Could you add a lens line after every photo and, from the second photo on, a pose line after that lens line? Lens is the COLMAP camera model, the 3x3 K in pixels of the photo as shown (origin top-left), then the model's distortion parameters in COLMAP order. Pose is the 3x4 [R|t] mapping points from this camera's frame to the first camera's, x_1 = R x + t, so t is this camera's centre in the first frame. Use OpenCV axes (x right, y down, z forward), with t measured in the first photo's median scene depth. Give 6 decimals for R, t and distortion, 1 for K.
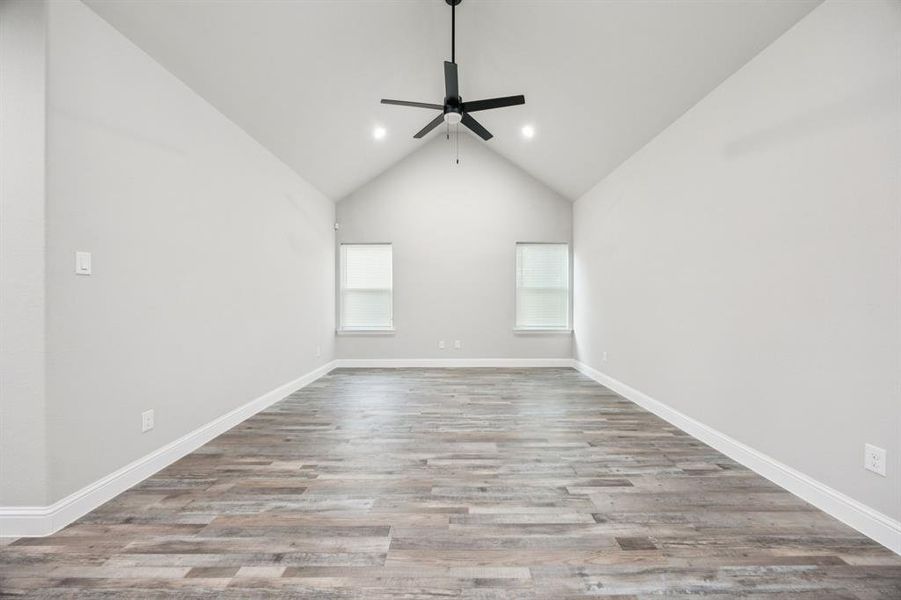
lens RADIAL K [[343.6, 0, 453.3], [0, 343.6, 298.3], [0, 0, 1]] dist [0.001684, -0.000252]
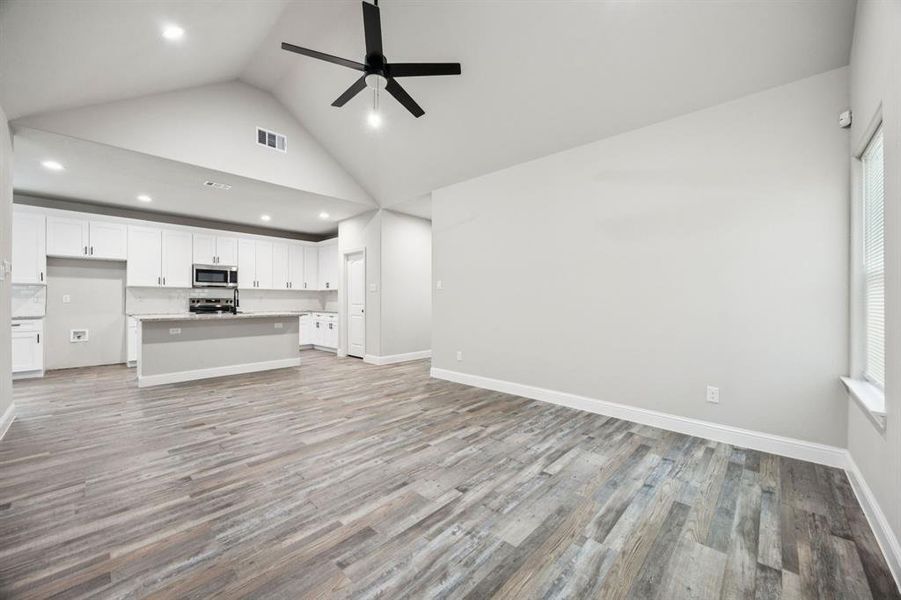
lens RADIAL K [[343.6, 0, 450.9], [0, 343.6, 298.0], [0, 0, 1]] dist [0.001684, -0.000252]
pose [[-0.683121, -0.001055, -0.730305, 0.303487], [0.000441, 0.999998, -0.001857, 0.001177], [0.730305, -0.001591, -0.683119, 1.068208]]
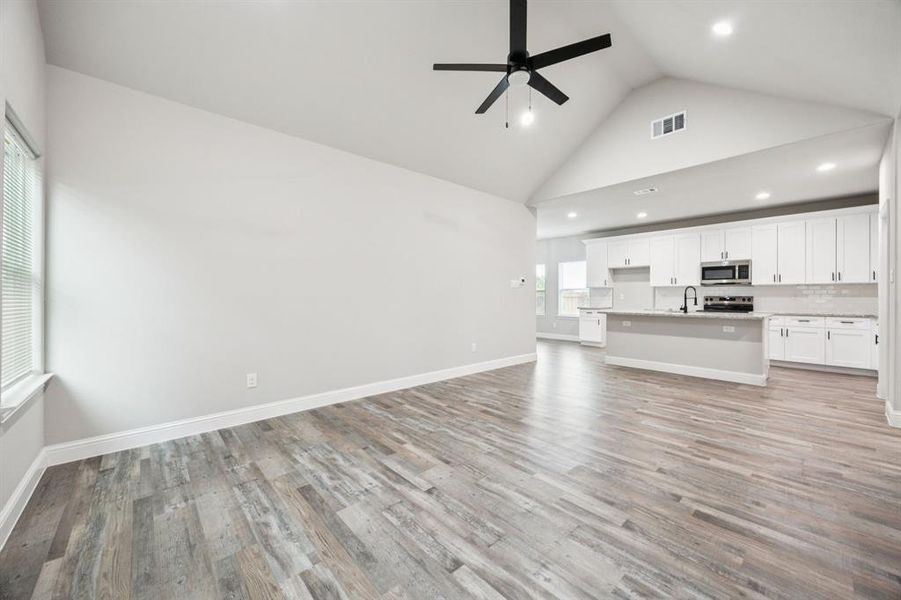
lens RADIAL K [[343.6, 0, 458.8], [0, 343.6, 296.3], [0, 0, 1]] dist [0.001684, -0.000252]
pose [[-0.679944, 0.004864, 0.733248, -0.321126], [0.002650, 0.999988, -0.004176, 0.002683], [-0.733259, -0.000896, -0.679949, 1.048045]]
